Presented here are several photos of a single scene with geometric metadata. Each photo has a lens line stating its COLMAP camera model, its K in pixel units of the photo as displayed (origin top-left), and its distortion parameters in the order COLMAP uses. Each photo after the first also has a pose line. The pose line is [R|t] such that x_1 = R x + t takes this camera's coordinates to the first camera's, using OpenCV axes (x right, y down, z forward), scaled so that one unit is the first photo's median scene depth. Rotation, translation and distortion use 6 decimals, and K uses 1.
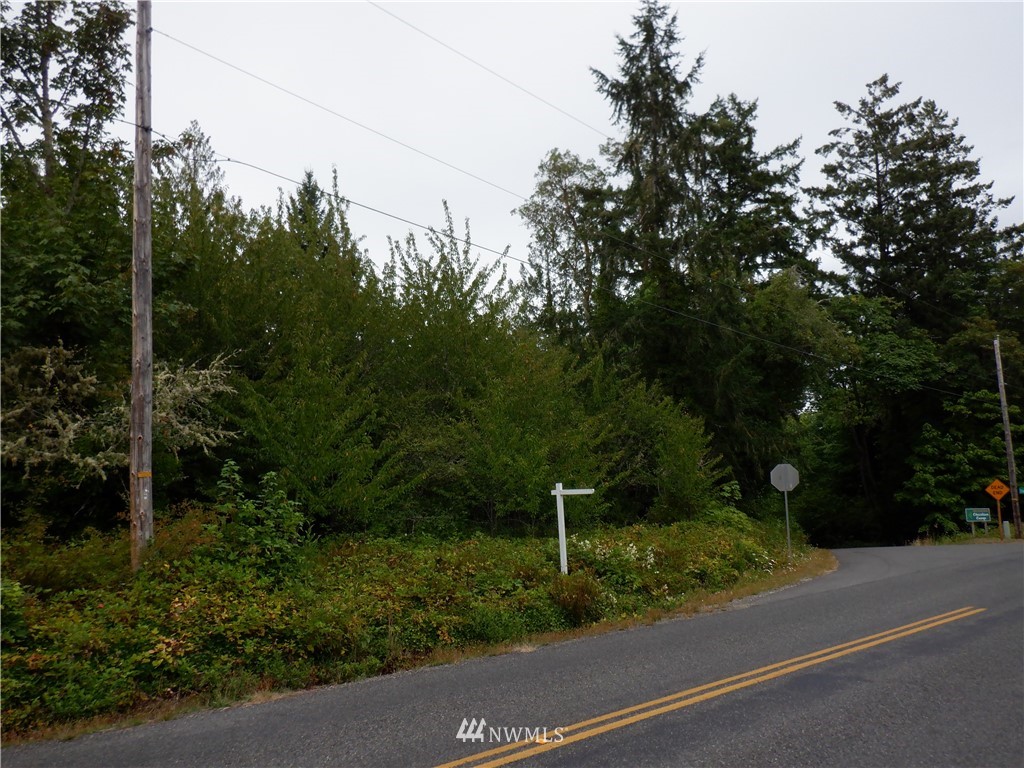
lens RADIAL K [[849.2, 0, 512.0], [0, 849.2, 384.0], [0, 0, 1]] dist [0.004482, 0.001029]
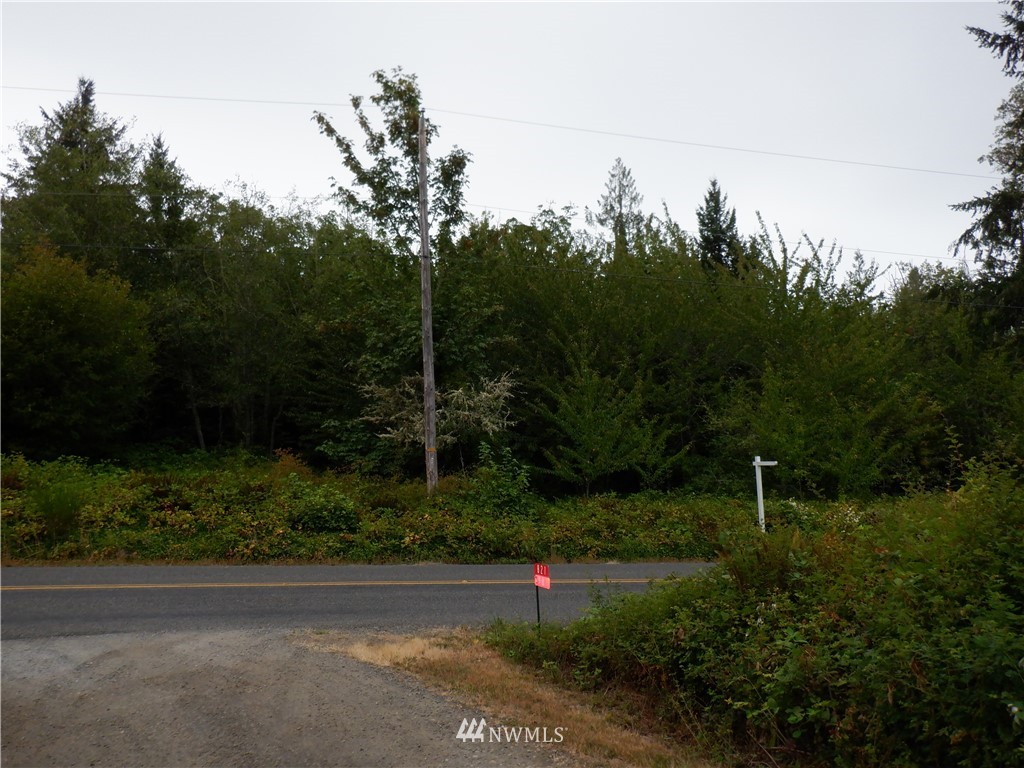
lens RADIAL K [[847.5, 0, 512.0], [0, 847.5, 384.0], [0, 0, 1]] dist [0.007214, -0.006204]
pose [[0.794672, -0.035490, -0.606001, 0.524139], [0.062427, 0.997774, 0.023429, -0.042097], [0.603821, -0.056450, 0.795119, -0.212408]]
